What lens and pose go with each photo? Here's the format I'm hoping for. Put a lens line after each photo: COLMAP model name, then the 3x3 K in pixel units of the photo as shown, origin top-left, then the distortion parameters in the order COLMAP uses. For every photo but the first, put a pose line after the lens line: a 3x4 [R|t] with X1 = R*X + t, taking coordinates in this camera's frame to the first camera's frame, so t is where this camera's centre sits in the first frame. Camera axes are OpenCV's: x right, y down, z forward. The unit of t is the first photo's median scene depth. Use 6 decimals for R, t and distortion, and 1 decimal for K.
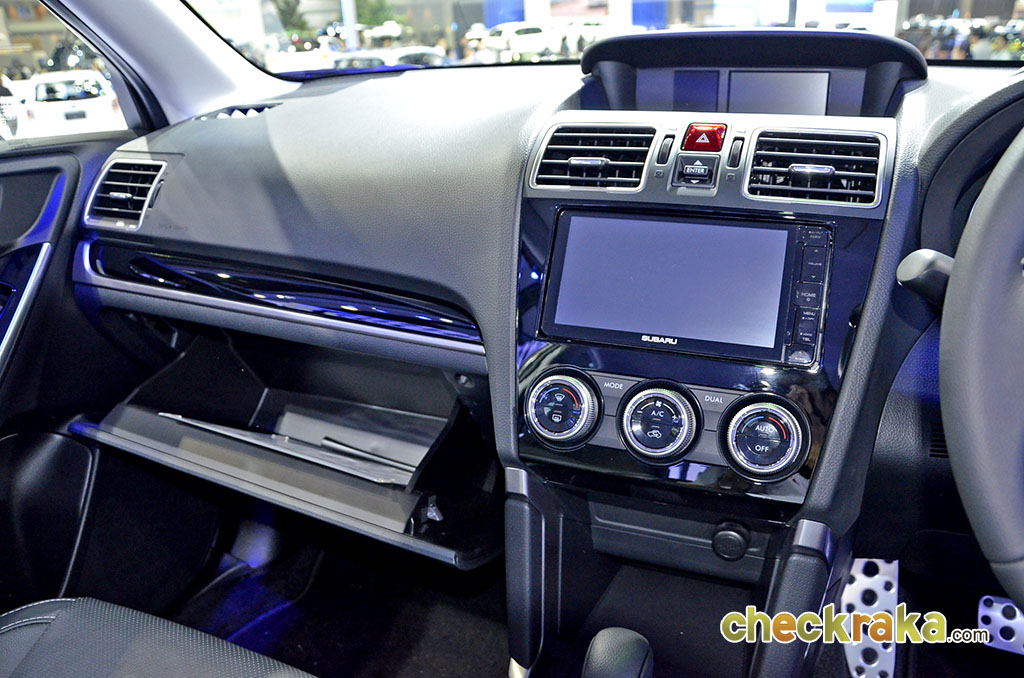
lens RADIAL K [[775.6, 0, 530.5], [0, 775.6, 354.6], [0, 0, 1]] dist [-0.163679, 0.121172]
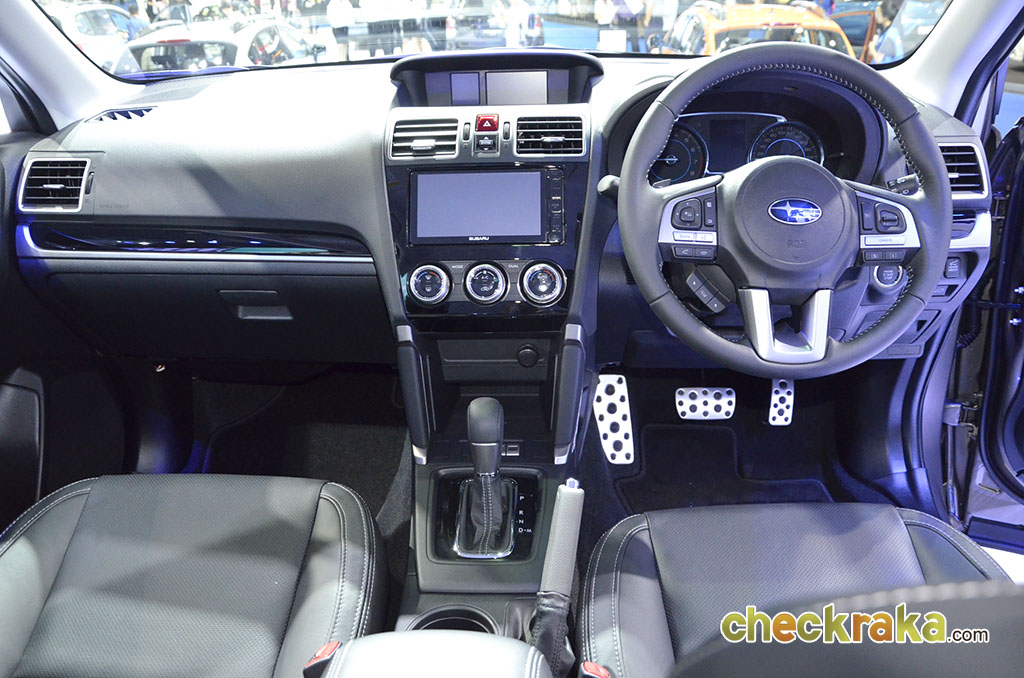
lens RADIAL K [[775.6, 0, 530.5], [0, 775.6, 354.6], [0, 0, 1]] dist [-0.163679, 0.121172]
pose [[0.933644, -0.148945, 0.325768, -0.327750], [0.128565, 0.988192, 0.083348, 0.106887], [-0.334335, -0.035935, 0.941769, -0.705280]]
